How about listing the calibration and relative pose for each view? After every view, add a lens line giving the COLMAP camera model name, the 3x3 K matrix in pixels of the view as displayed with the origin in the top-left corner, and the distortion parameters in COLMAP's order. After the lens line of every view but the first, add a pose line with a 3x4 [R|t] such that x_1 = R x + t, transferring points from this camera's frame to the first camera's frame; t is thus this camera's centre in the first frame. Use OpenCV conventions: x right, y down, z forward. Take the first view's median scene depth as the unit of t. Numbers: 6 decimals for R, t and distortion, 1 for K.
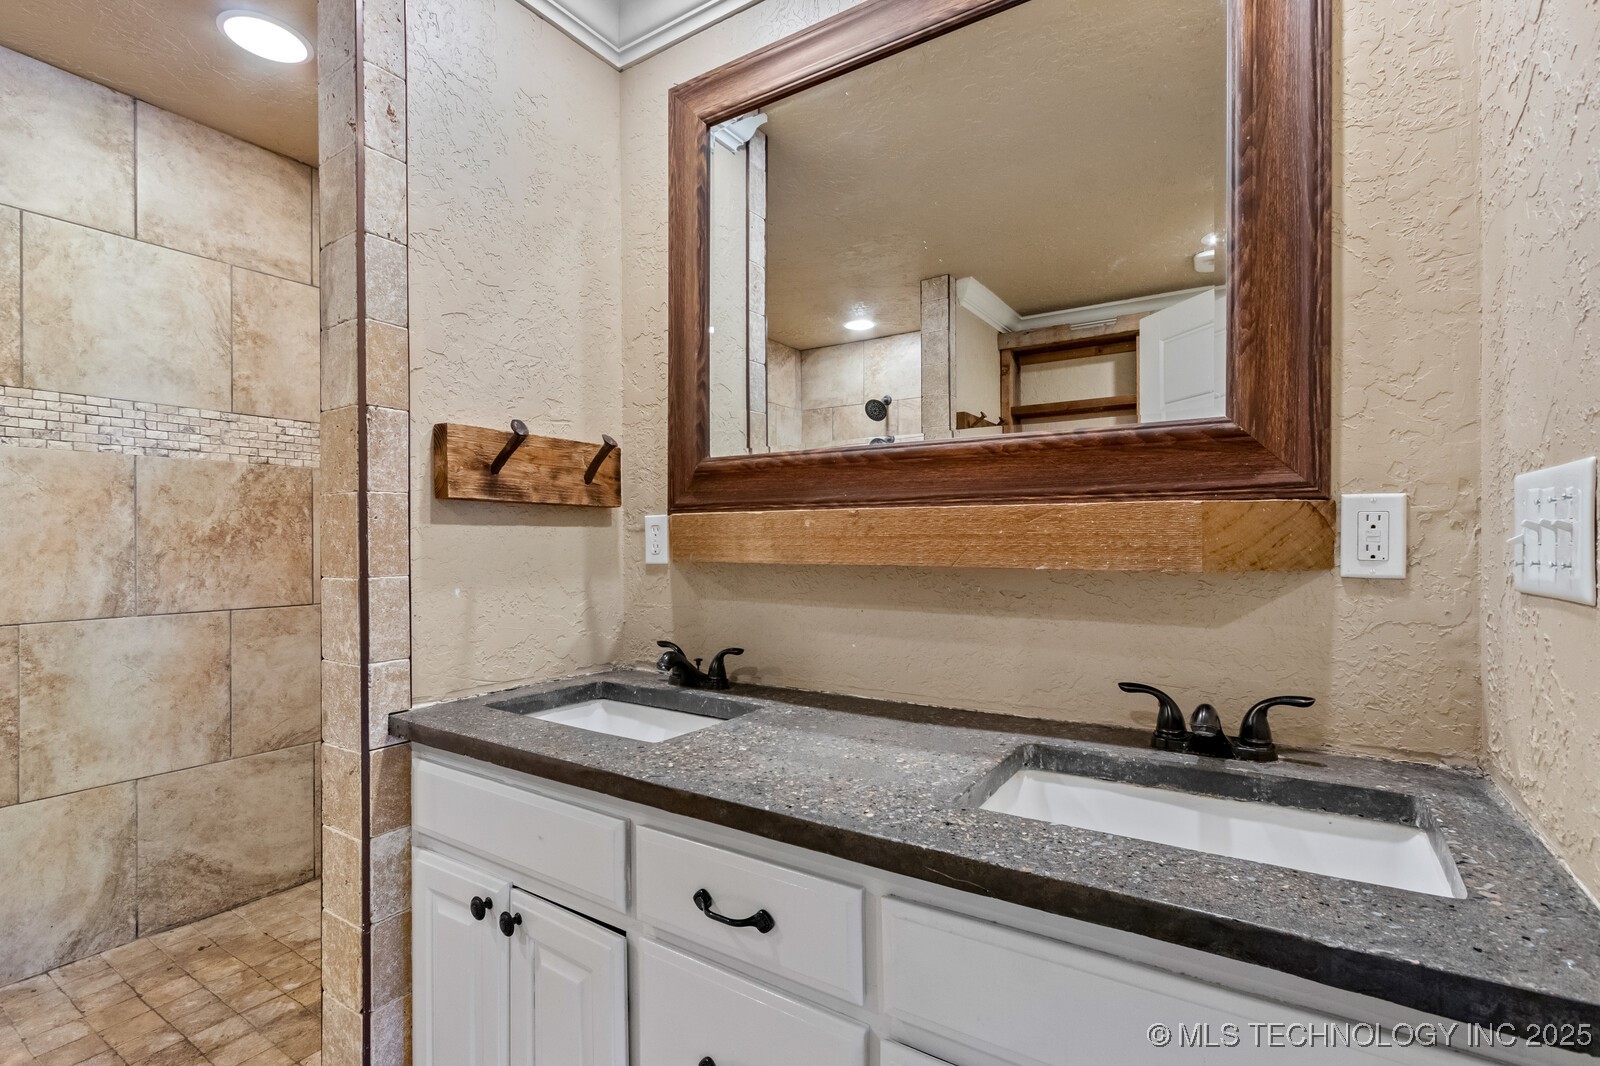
lens RADIAL K [[748.8, 0, 792.9], [0, 748.8, 538.4], [0, 0, 1]] dist [0.001530, -0.000672]
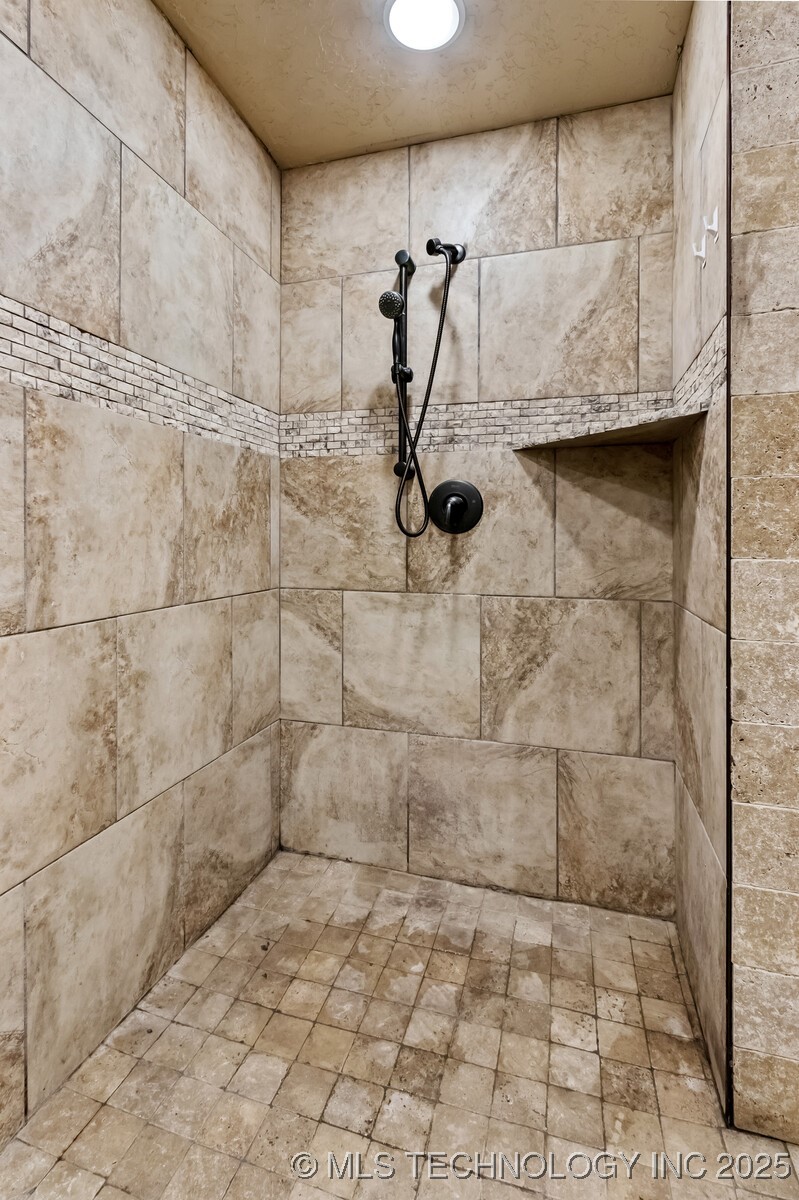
lens RADIAL K [[572.0, 0, 396.7], [0, 572.0, 537.0], [0, 0, 1]] dist [0.004793, -0.001344]
pose [[0.959760, 0.008906, 0.280680, -0.810501], [-0.009843, 0.999950, 0.001928, 0.015852], [-0.280649, -0.004614, 0.959799, 0.239436]]
